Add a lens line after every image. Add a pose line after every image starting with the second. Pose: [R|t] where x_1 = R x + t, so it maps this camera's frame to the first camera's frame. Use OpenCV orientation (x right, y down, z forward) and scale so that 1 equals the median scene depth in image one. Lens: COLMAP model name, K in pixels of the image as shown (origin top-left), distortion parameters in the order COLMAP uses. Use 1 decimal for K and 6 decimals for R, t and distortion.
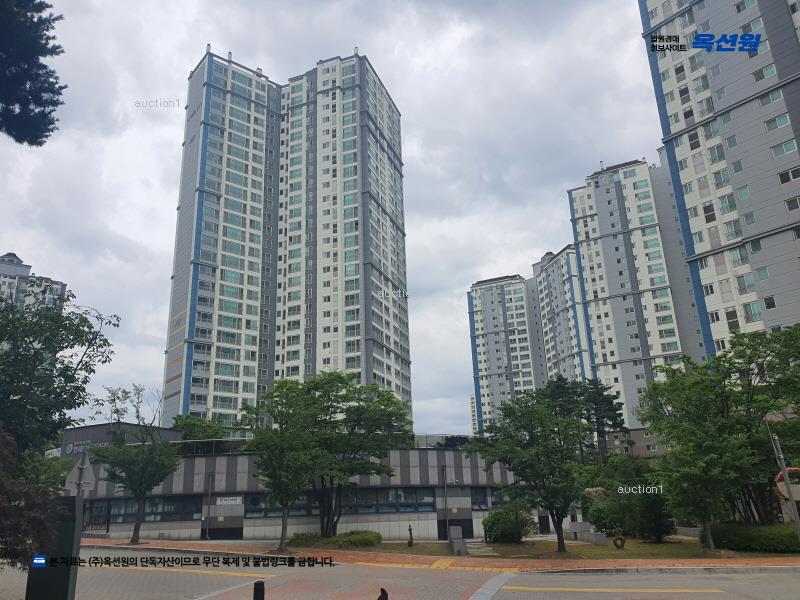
lens RADIAL K [[622.3, 0, 397.0], [0, 622.3, 313.1], [0, 0, 1]] dist [0.175446, -0.456697]
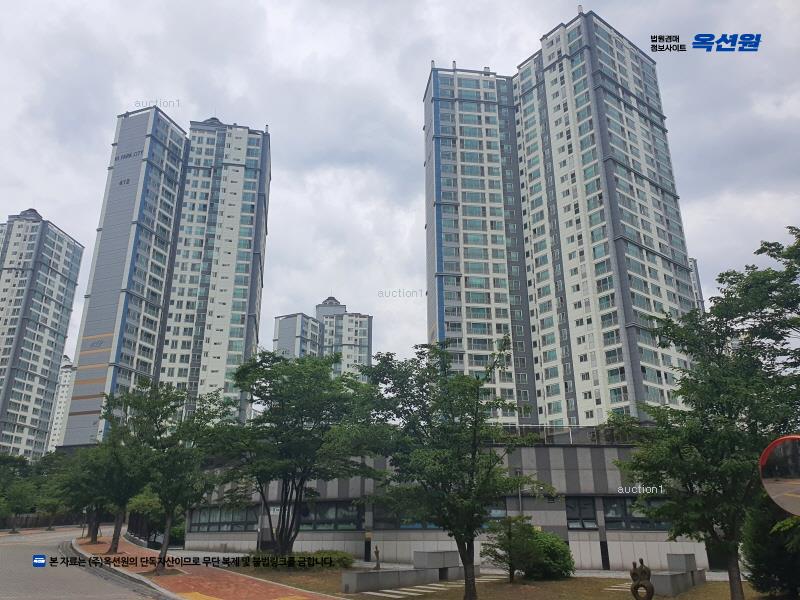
lens RADIAL K [[622.3, 0, 397.0], [0, 622.3, 313.1], [0, 0, 1]] dist [0.175446, -0.456697]
pose [[0.849015, -0.146979, -0.507514, 0.116769], [0.136453, 0.988940, -0.058130, 0.028556], [0.510445, -0.019898, 0.859680, 0.096603]]
